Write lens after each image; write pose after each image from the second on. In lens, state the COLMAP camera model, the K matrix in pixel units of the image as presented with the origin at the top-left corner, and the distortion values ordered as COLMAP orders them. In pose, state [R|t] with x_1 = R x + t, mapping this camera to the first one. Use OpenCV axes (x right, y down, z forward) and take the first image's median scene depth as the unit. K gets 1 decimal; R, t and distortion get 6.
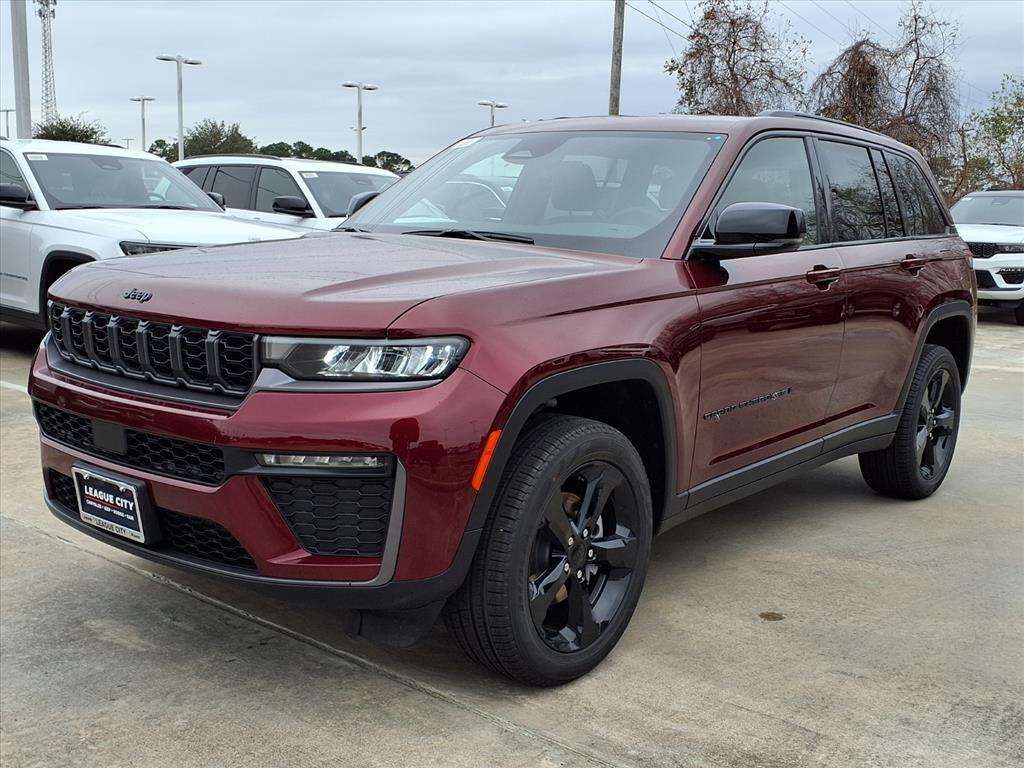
lens RADIAL K [[1069.6, 0, 512.0], [0, 1069.6, 384.0], [0, 0, 1]] dist [0.006191, -0.319043]
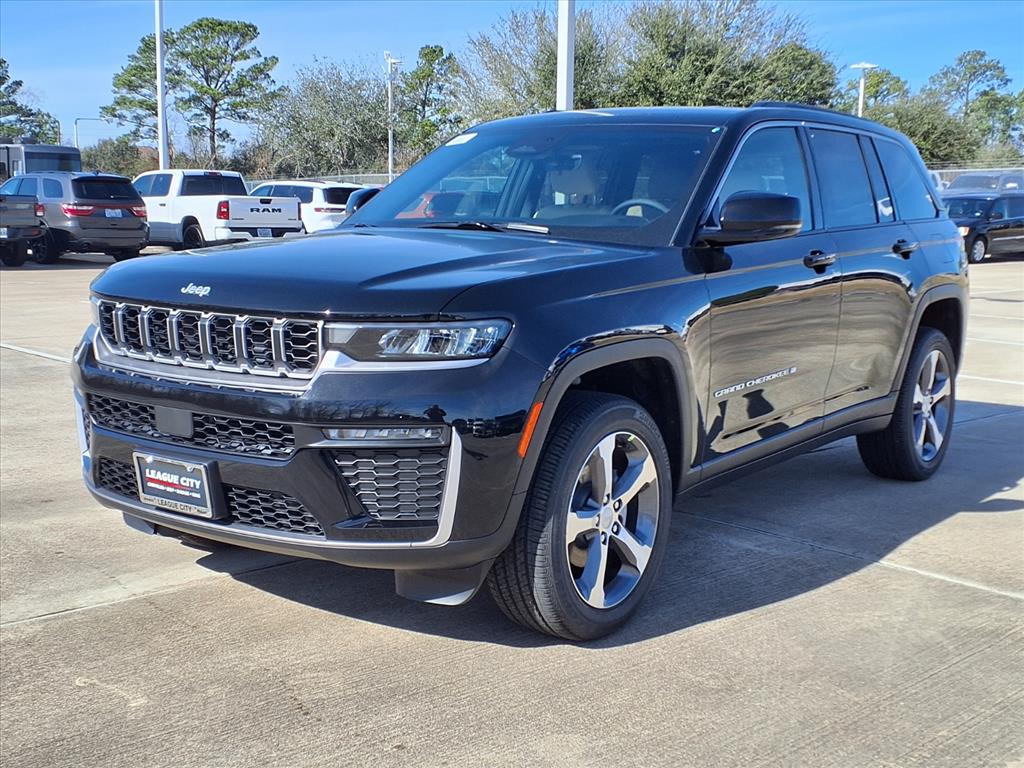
lens RADIAL K [[1217.5, 0, 481.3], [0, 1217.5, 377.7], [0, 0, 1]] dist [-0.008098, -0.035076]
pose [[0.999307, -0.026398, 0.026261, -0.099426], [0.026915, 0.999447, -0.019523, 0.038309], [-0.025731, 0.020216, 0.999464, -0.245870]]
